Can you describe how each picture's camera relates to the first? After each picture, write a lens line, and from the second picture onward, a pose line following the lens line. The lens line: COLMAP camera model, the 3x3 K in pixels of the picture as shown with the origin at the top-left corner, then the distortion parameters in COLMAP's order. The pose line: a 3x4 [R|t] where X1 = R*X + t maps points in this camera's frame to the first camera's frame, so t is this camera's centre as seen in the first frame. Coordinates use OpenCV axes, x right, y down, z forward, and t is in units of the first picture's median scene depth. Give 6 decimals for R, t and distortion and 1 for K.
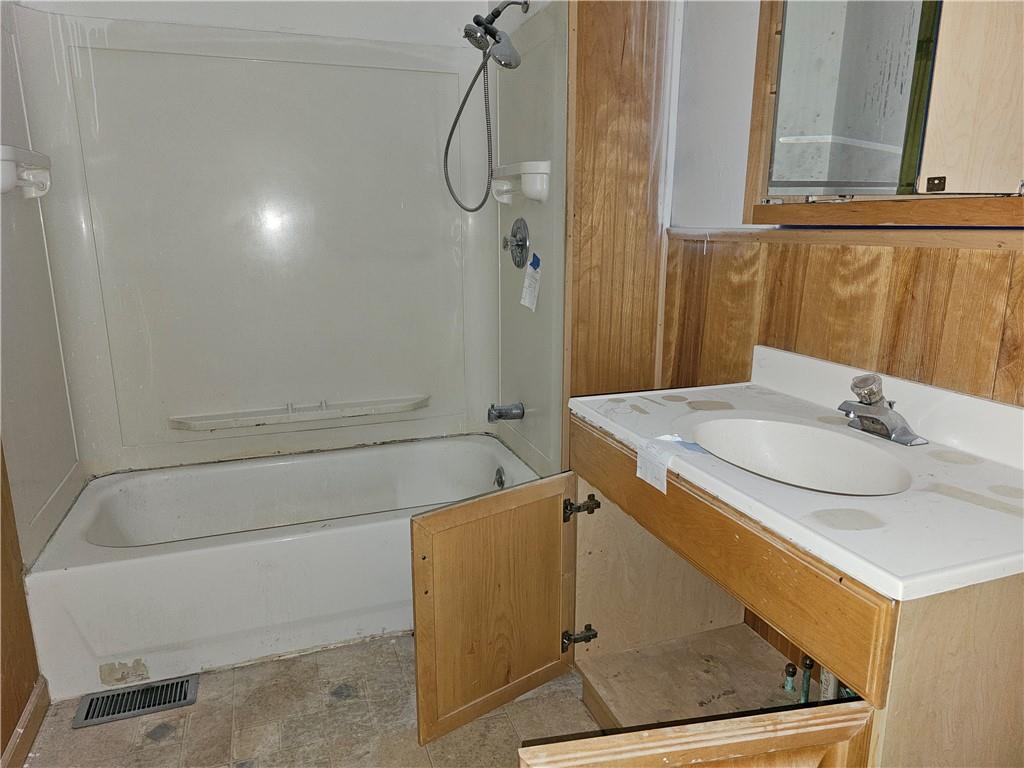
lens RADIAL K [[684.1, 0, 512.9], [0, 684.1, 382.6], [0, 0, 1]] dist [0.049360, -0.038735]
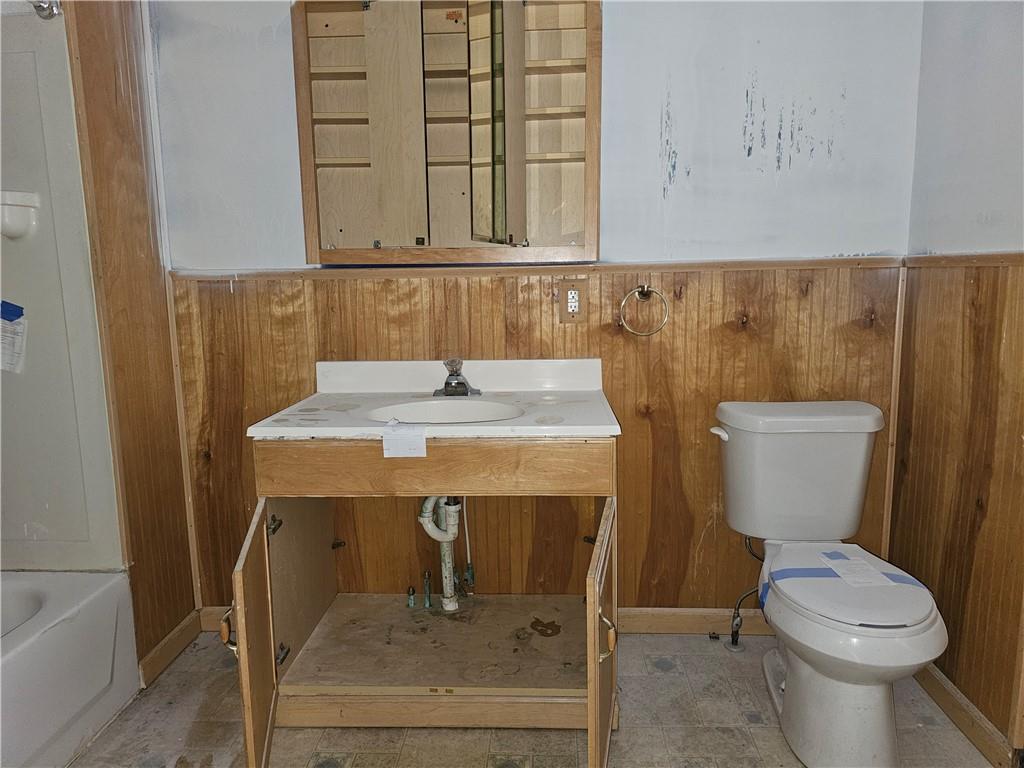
lens RADIAL K [[684.1, 0, 515.0], [0, 684.1, 381.2], [0, 0, 1]] dist [0.049360, -0.038735]
pose [[0.388048, -0.146359, 0.909944, -0.613544], [0.223434, 0.972797, 0.061184, -0.016326], [-0.894145, 0.179570, 0.410194, 0.178135]]
